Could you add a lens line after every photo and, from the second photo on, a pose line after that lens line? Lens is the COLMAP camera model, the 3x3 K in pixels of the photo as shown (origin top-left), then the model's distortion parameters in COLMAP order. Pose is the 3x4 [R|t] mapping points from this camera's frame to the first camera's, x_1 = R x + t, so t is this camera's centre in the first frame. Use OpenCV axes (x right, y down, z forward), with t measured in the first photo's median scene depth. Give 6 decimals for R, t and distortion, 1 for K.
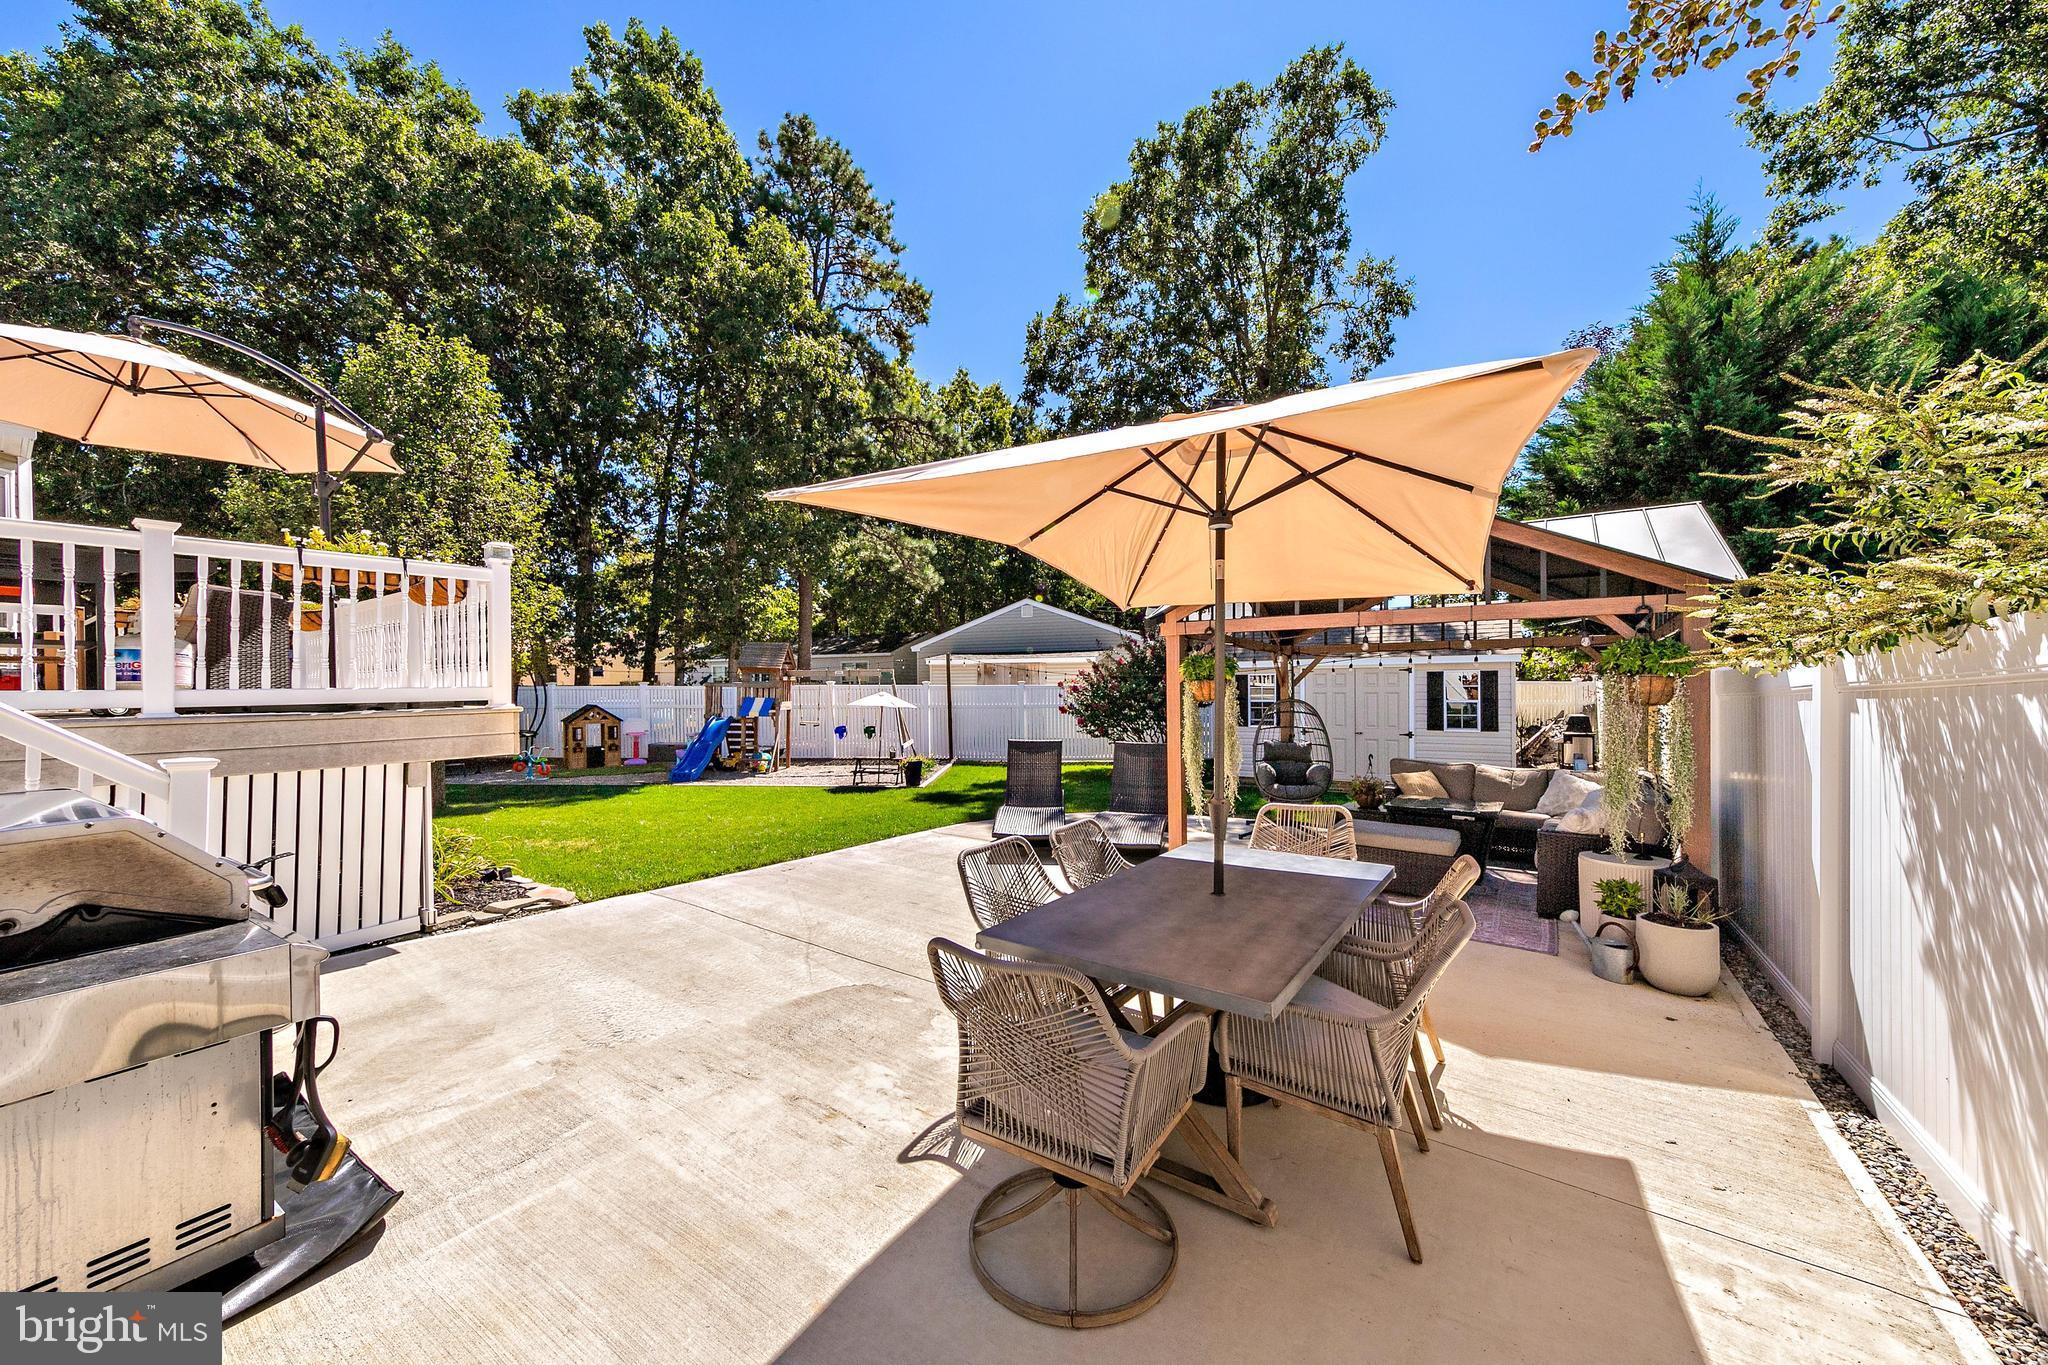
lens RADIAL K [[718.4, 0, 1022.3], [0, 718.4, 690.5], [0, 0, 1]] dist [0.007698, 0.000300]
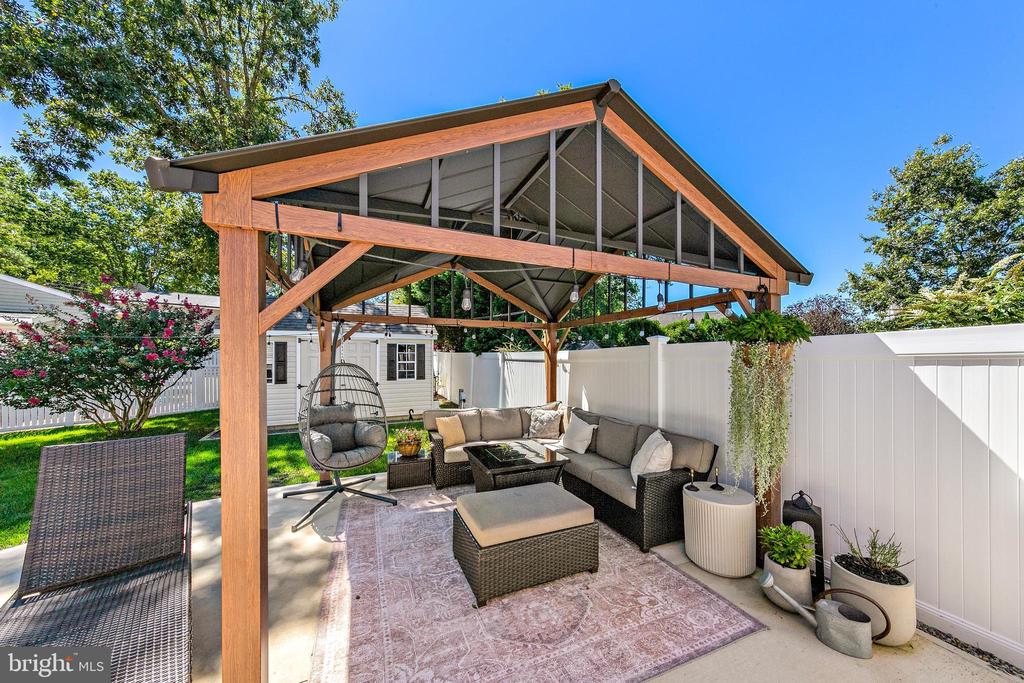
lens RADIAL K [[345.0, 0, 510.7], [0, 345.0, 353.4], [0, 0, 1]] dist [0.007923, 0.000025]
pose [[0.539035, 0.009781, 0.842226, 0.057480], [-0.002657, 0.999947, -0.009912, 0.001866], [-0.842279, 0.003106, 0.539033, 0.265192]]
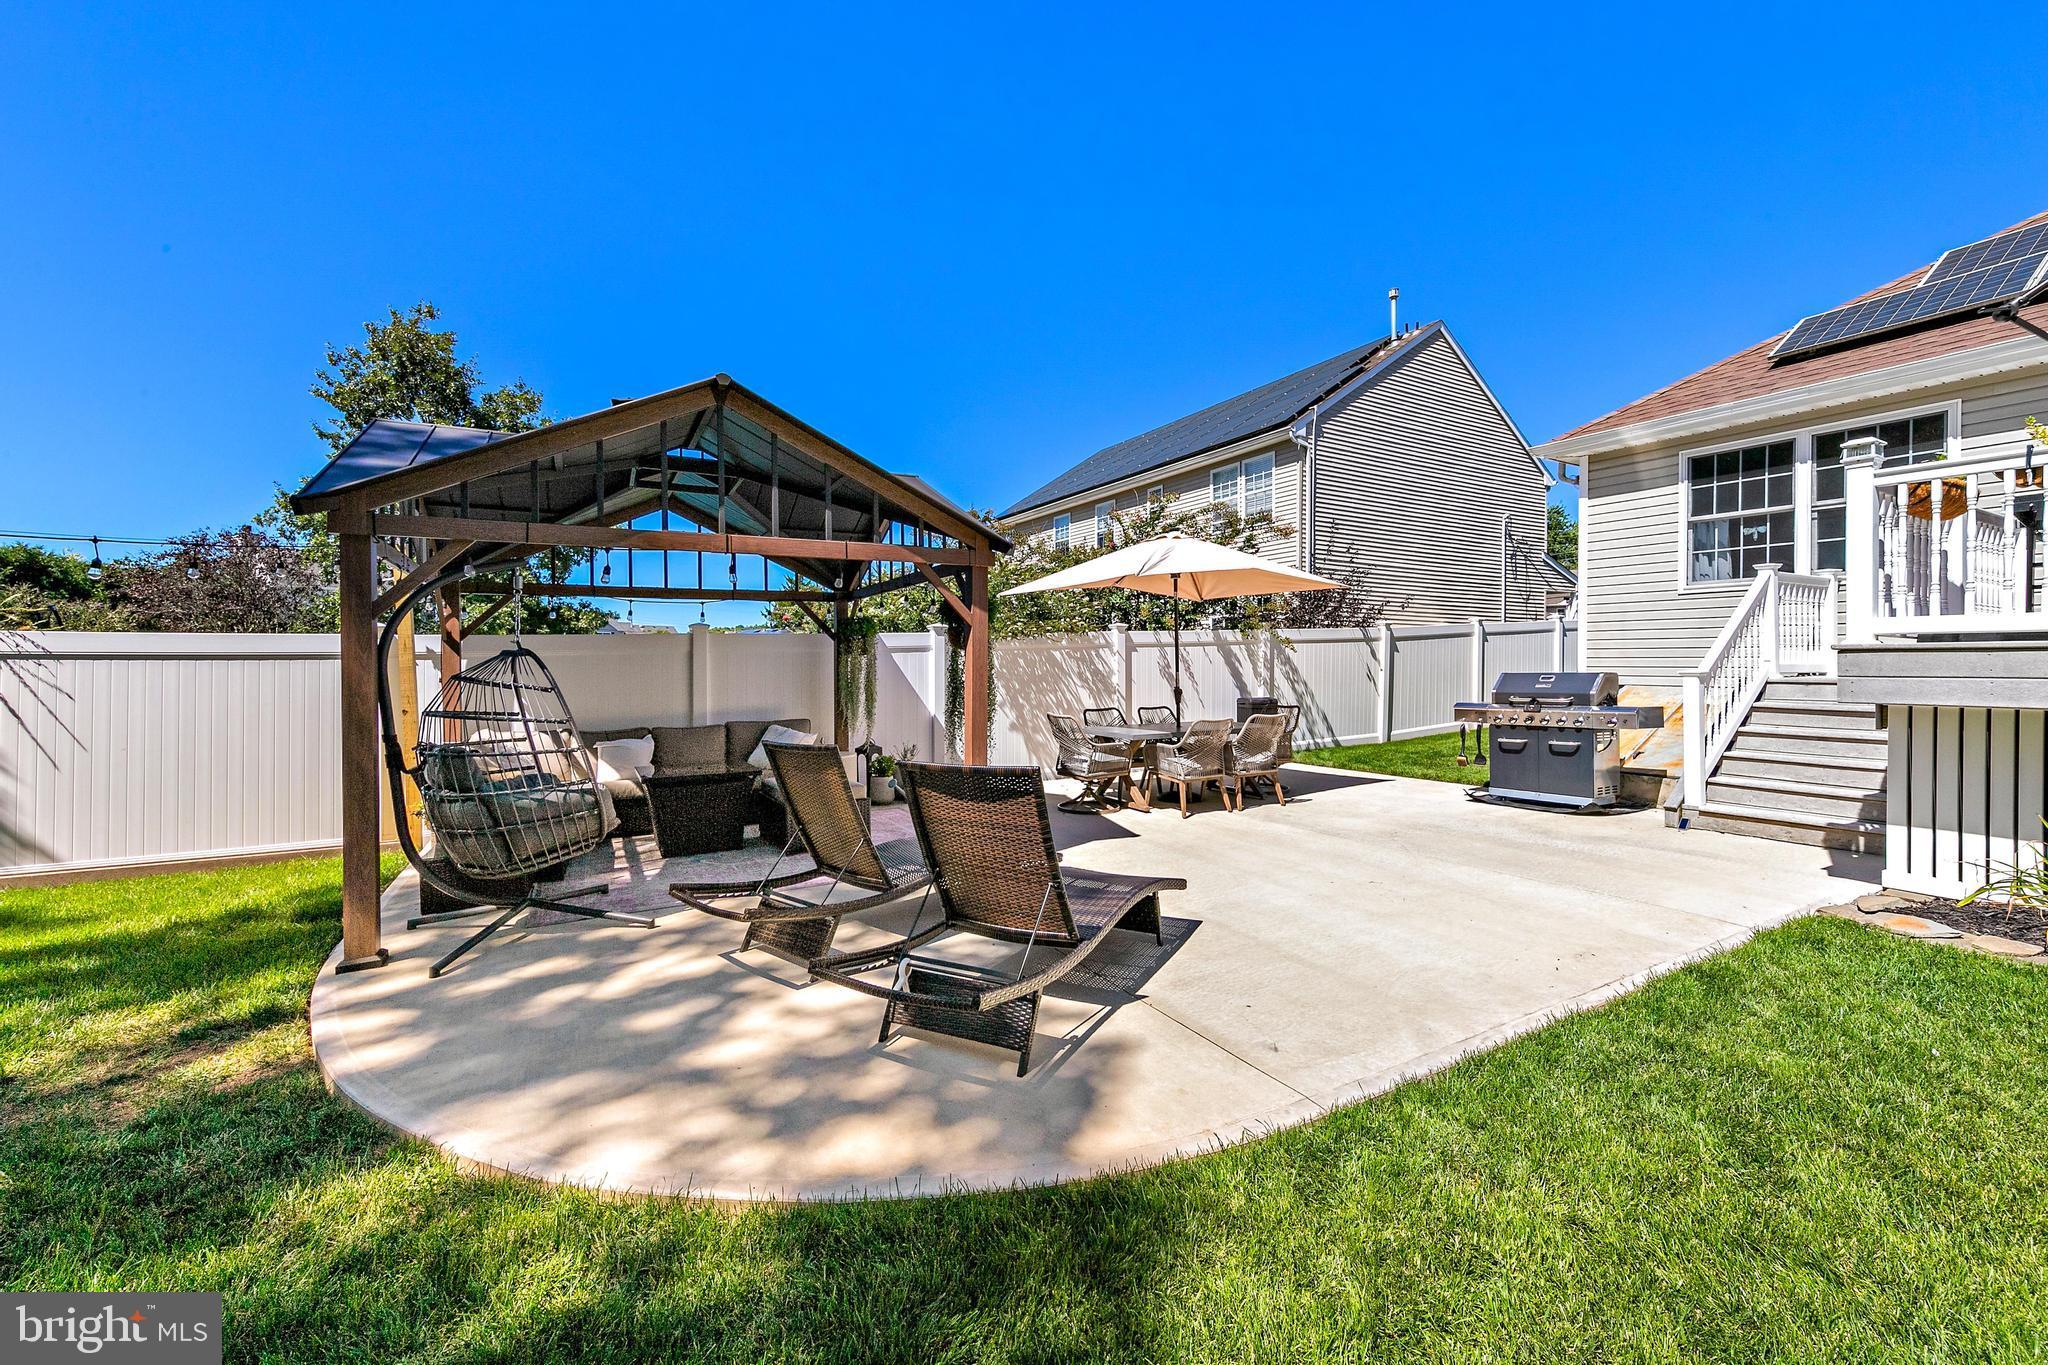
lens RADIAL K [[809.6, 0, 1023.8], [0, 809.6, 668.6], [0, 0, 1]] dist [0.002681, -0.000127]
pose [[-0.884104, 0.001167, 0.467289, -0.079985], [0.004366, 0.999974, 0.005763, 0.012831], [-0.467270, 0.007135, -0.884086, 0.657673]]
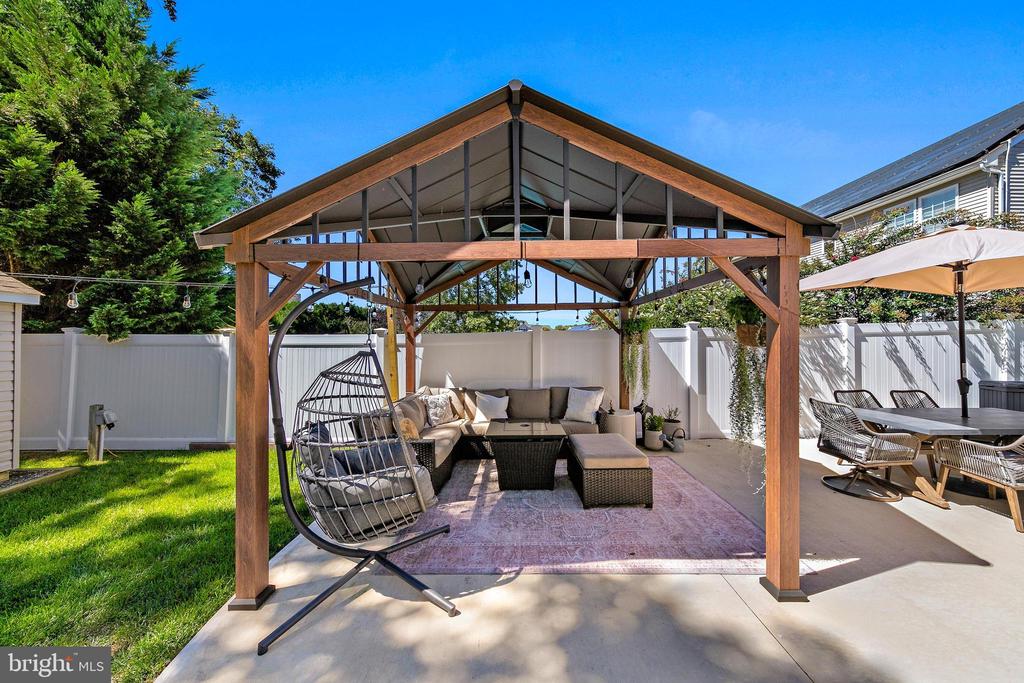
lens RADIAL K [[359.2, 0, 515.7], [0, 359.2, 336.2], [0, 0, 1]] dist [0.007698, 0.000300]
pose [[-0.552051, 0.014702, 0.833681, 0.036841], [0.002717, 0.999871, -0.015834, 0.004055], [-0.833806, -0.006476, -0.552019, 0.529083]]
